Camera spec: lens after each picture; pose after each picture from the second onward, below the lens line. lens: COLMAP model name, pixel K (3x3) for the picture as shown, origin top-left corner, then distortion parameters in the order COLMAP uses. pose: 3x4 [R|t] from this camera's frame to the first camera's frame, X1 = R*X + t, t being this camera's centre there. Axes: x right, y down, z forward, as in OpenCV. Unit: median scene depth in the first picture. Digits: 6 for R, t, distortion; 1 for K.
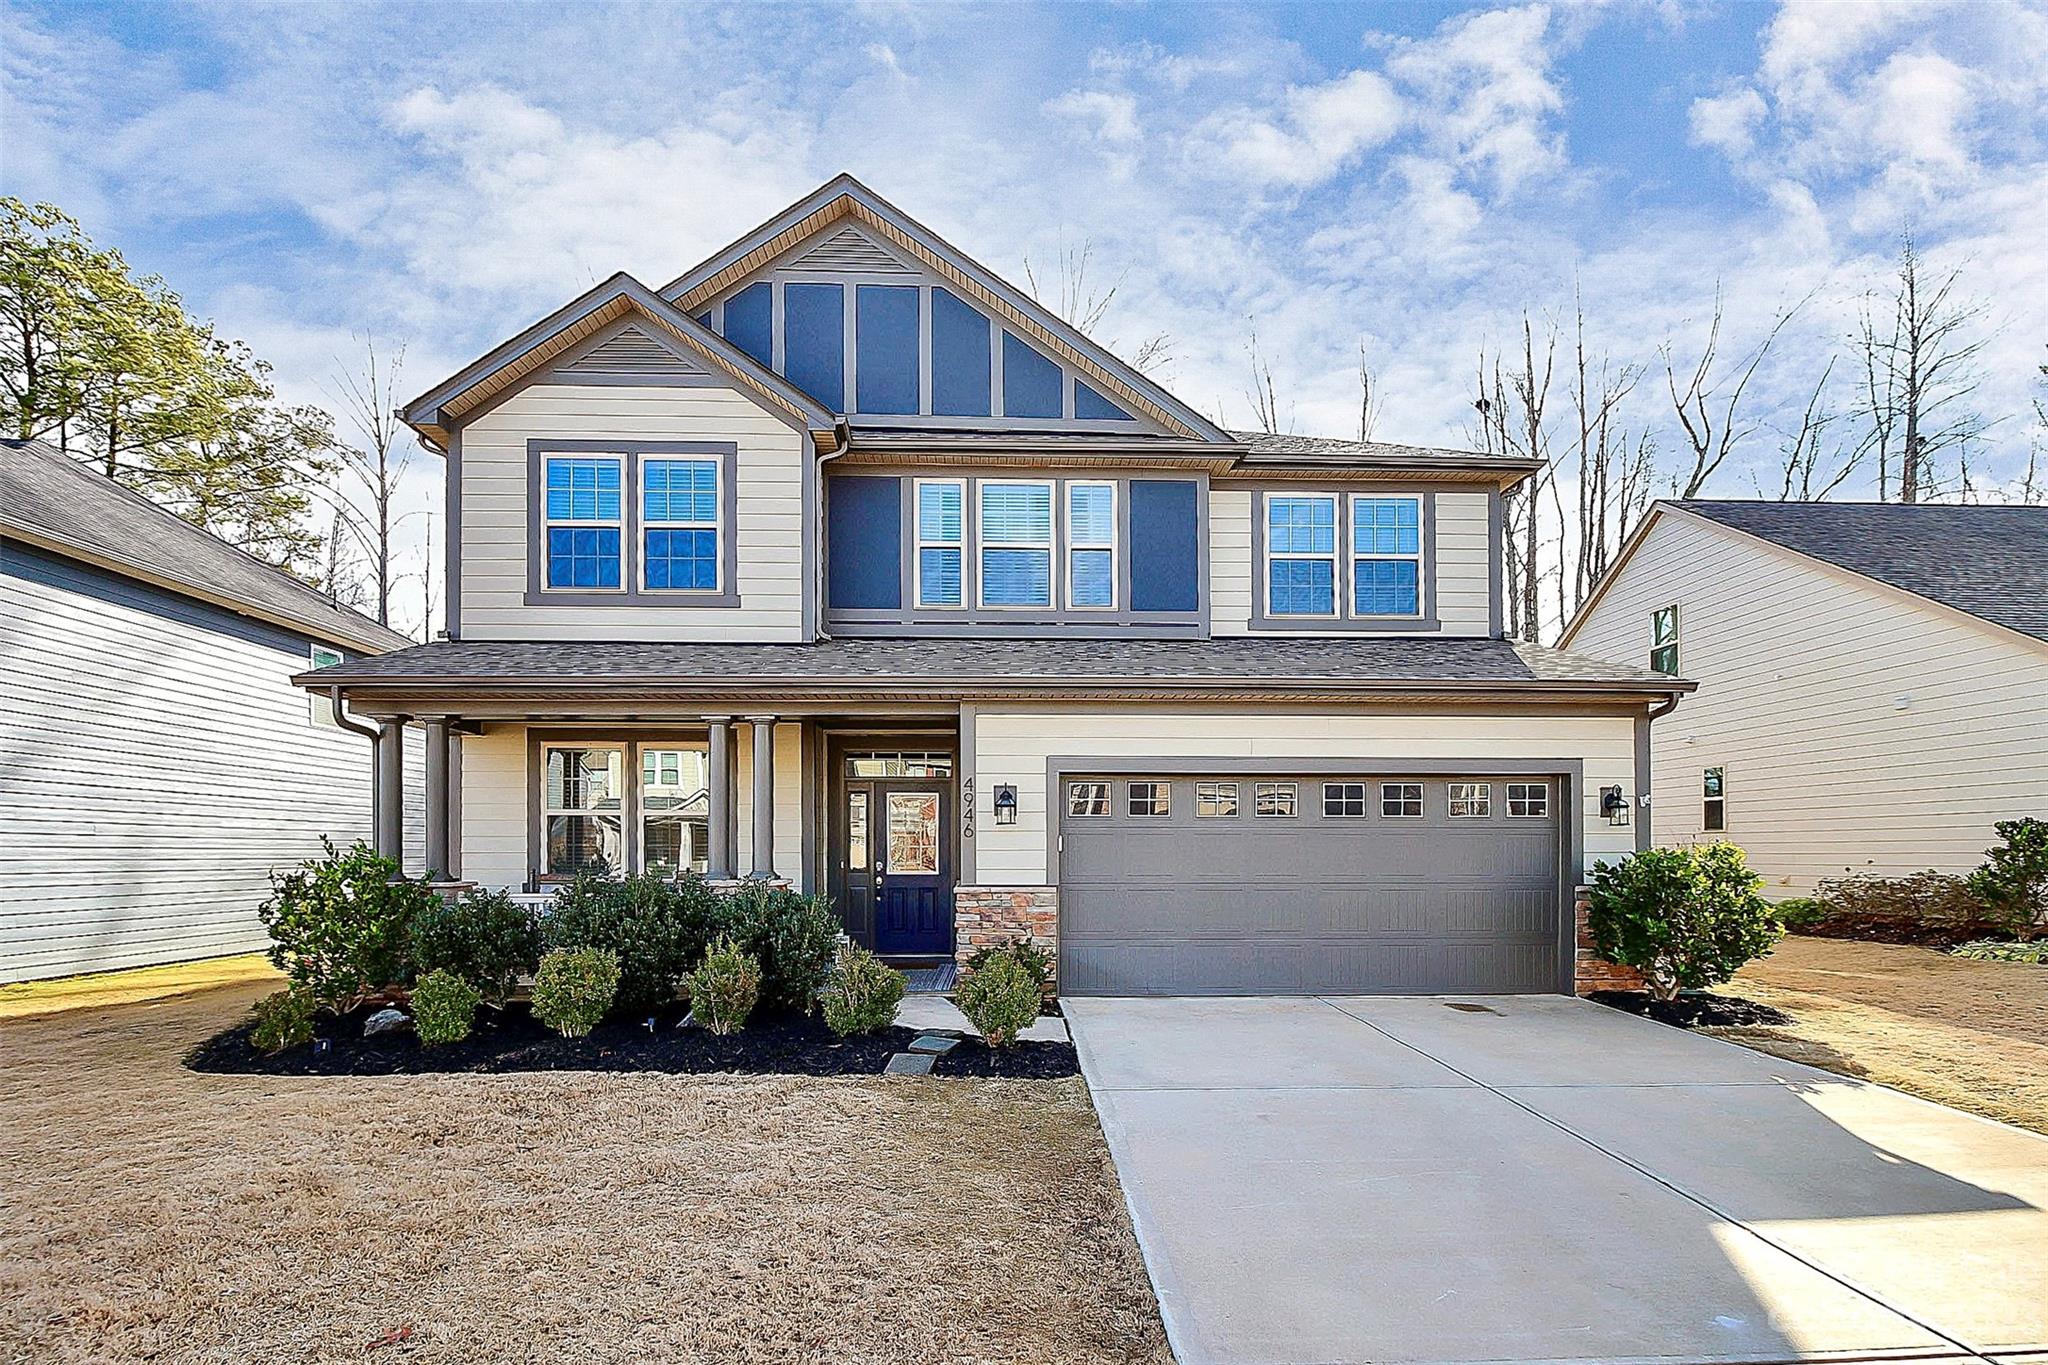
lens RADIAL K [[979.5, 0, 1013.4], [0, 979.5, 692.1], [0, 0, 1]] dist [-0.005168, -0.002634]
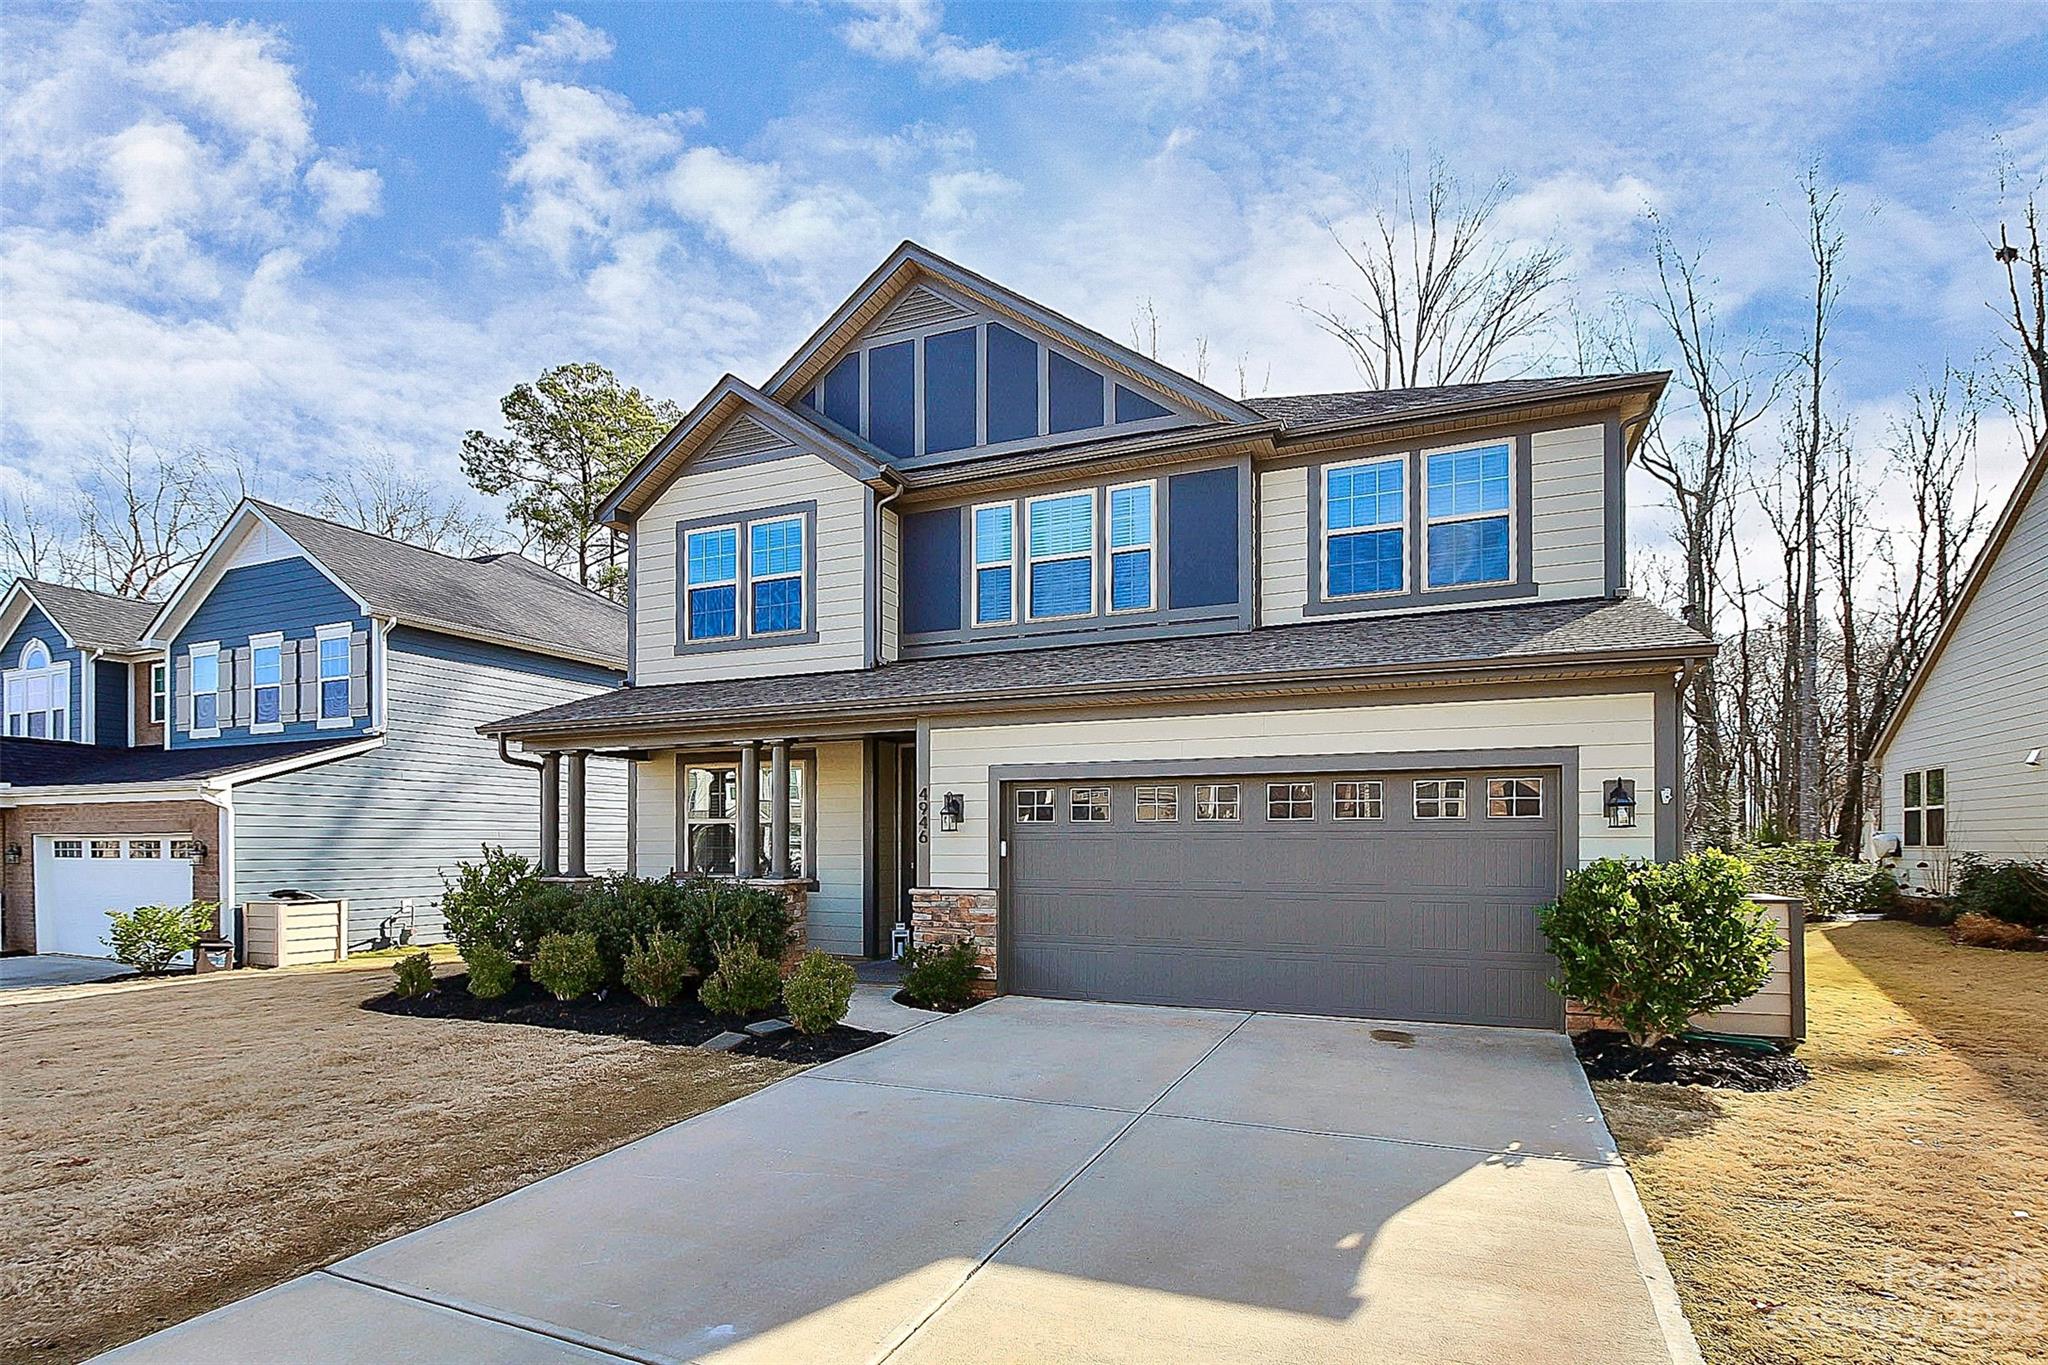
lens RADIAL K [[979.5, 0, 1036.9], [0, 979.5, 676.1], [0, 0, 1]] dist [-0.005168, -0.002634]
pose [[0.909116, -0.071145, -0.410422, 0.381326], [0.068393, 0.997429, -0.021404, -0.003603], [0.410890, -0.008611, 0.911644, 0.043202]]
